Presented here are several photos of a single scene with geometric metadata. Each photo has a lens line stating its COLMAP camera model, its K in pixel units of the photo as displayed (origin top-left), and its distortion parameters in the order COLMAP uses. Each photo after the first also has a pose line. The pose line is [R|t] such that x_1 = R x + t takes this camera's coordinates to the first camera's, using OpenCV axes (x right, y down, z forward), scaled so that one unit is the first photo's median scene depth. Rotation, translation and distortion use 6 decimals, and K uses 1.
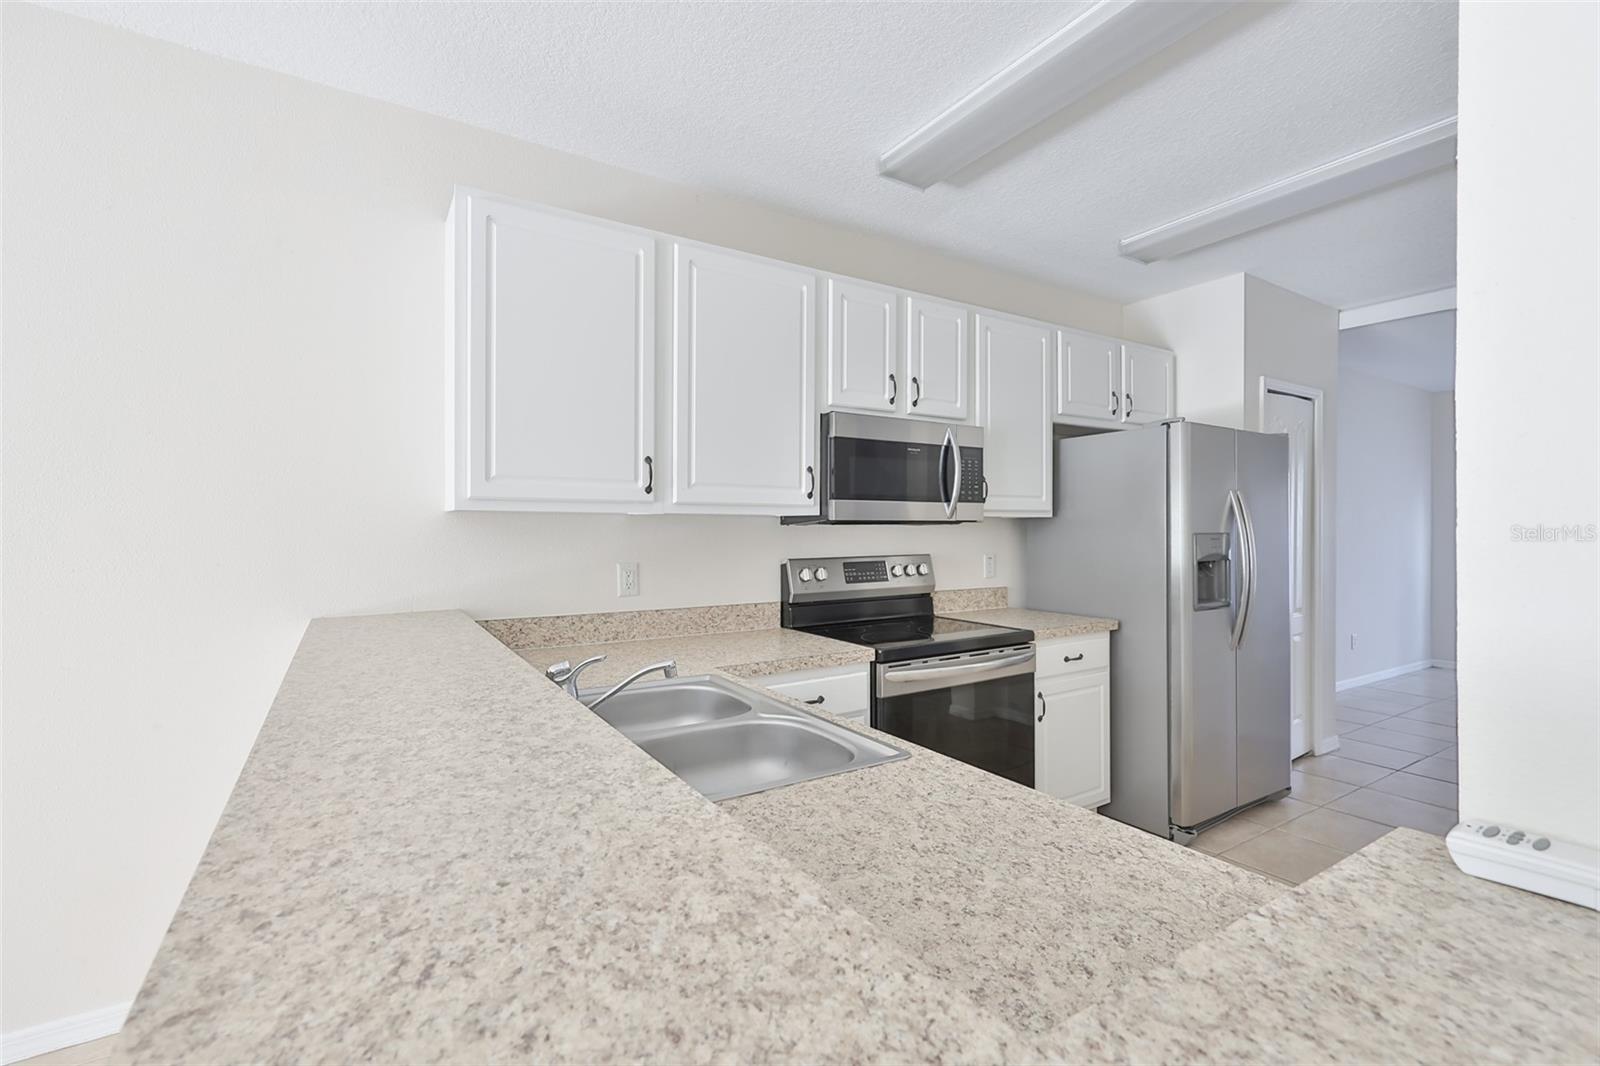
lens RADIAL K [[707.9, 0, 811.7], [0, 707.9, 528.7], [0, 0, 1]] dist [-0.000605, -0.001239]
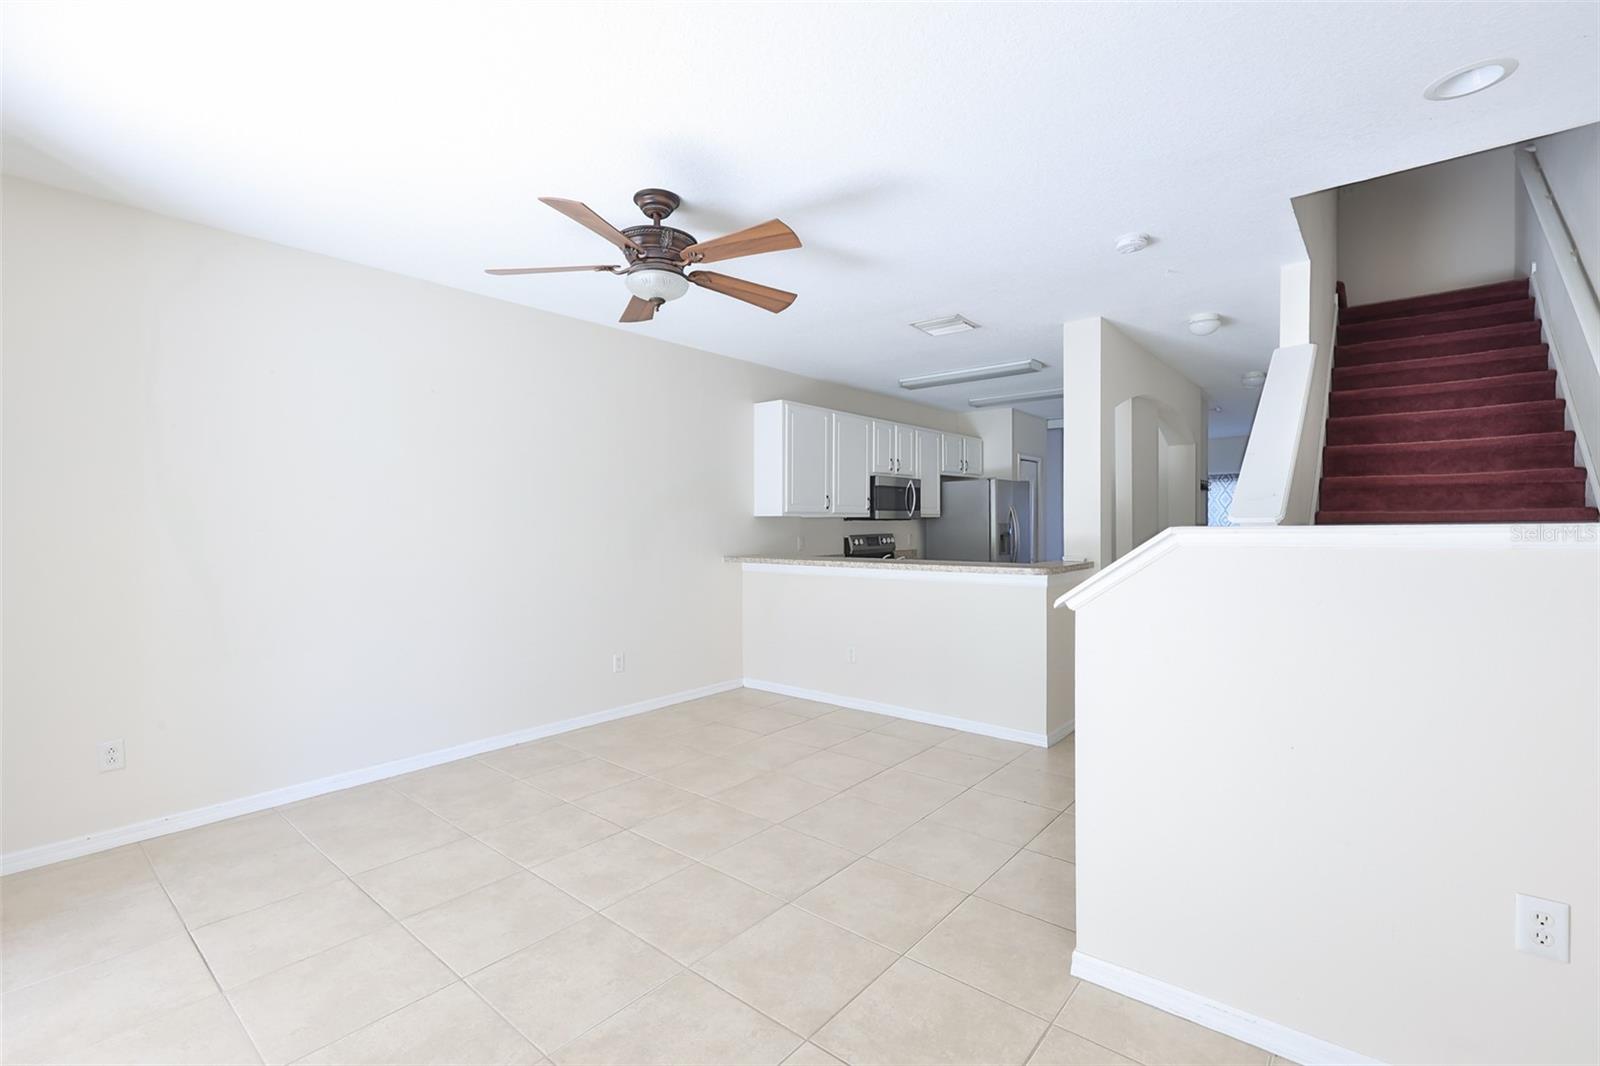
lens RADIAL K [[707.9, 0, 802.7], [0, 707.9, 533.0], [0, 0, 1]] dist [-0.000605, -0.001239]
pose [[0.950796, -0.007207, 0.309735, -0.901673], [0.002681, 0.999883, 0.015035, -0.000637], [-0.309808, -0.013464, 0.950704, -1.172798]]
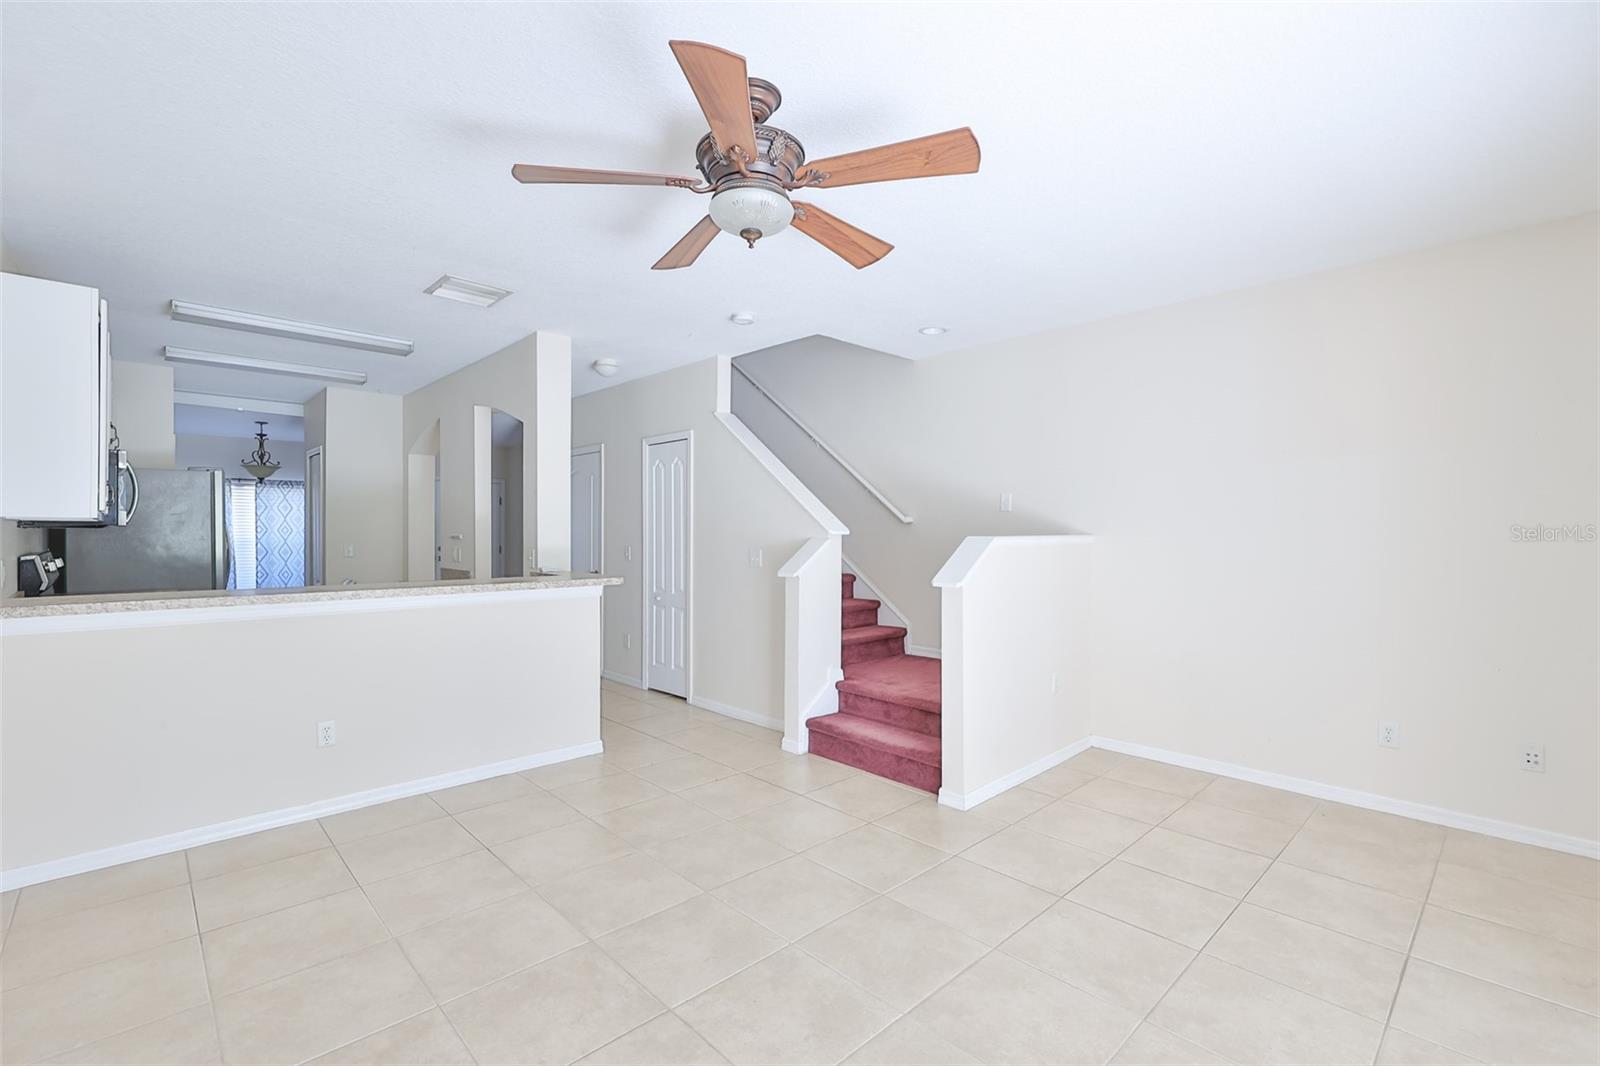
lens RADIAL K [[707.9, 0, 805.6], [0, 707.9, 525.5], [0, 0, 1]] dist [-0.000605, -0.001239]
pose [[-0.201986, 0.009263, 0.979345, -1.523832], [0.000099, 0.999955, -0.009437, 0.002083], [-0.979388, -0.001809, -0.201978, -0.071094]]
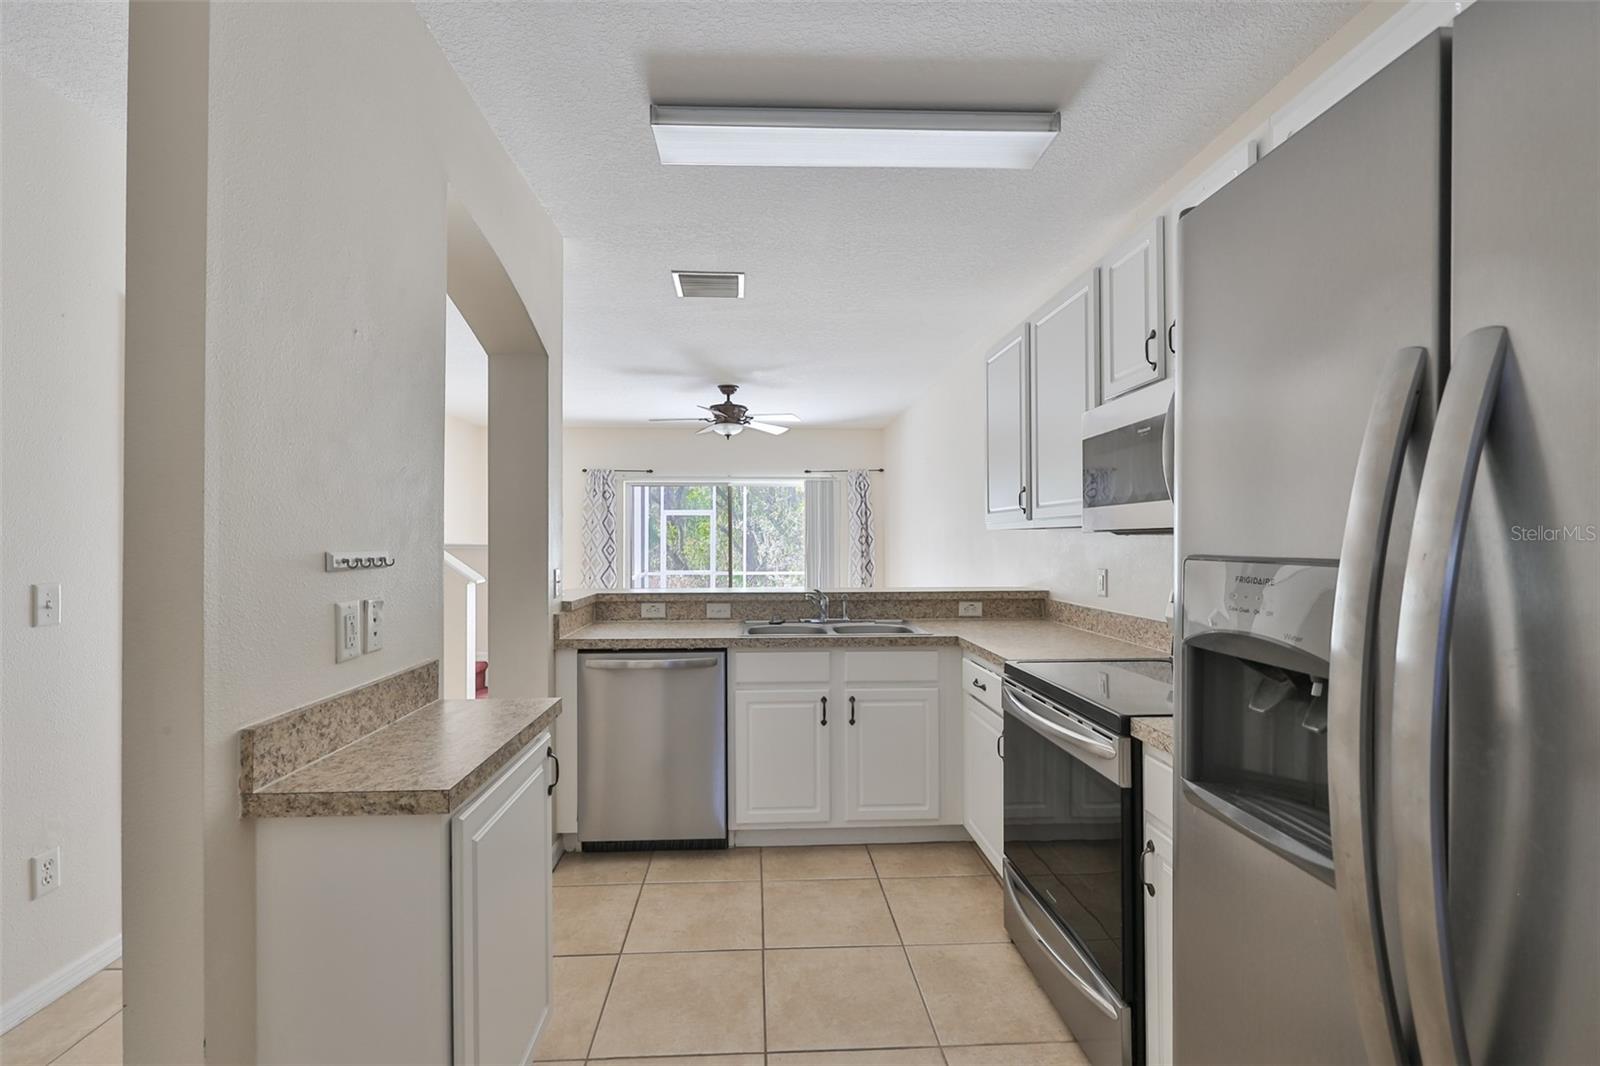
lens RADIAL K [[707.9, 0, 786.5], [0, 707.9, 533.8], [0, 0, 1]] dist [-0.000605, -0.001239]
pose [[-0.496092, -0.005342, -0.868253, 0.925153], [-0.000303, 0.999982, -0.005979, -0.002230], [0.868270, -0.002703, -0.496085, 1.012476]]
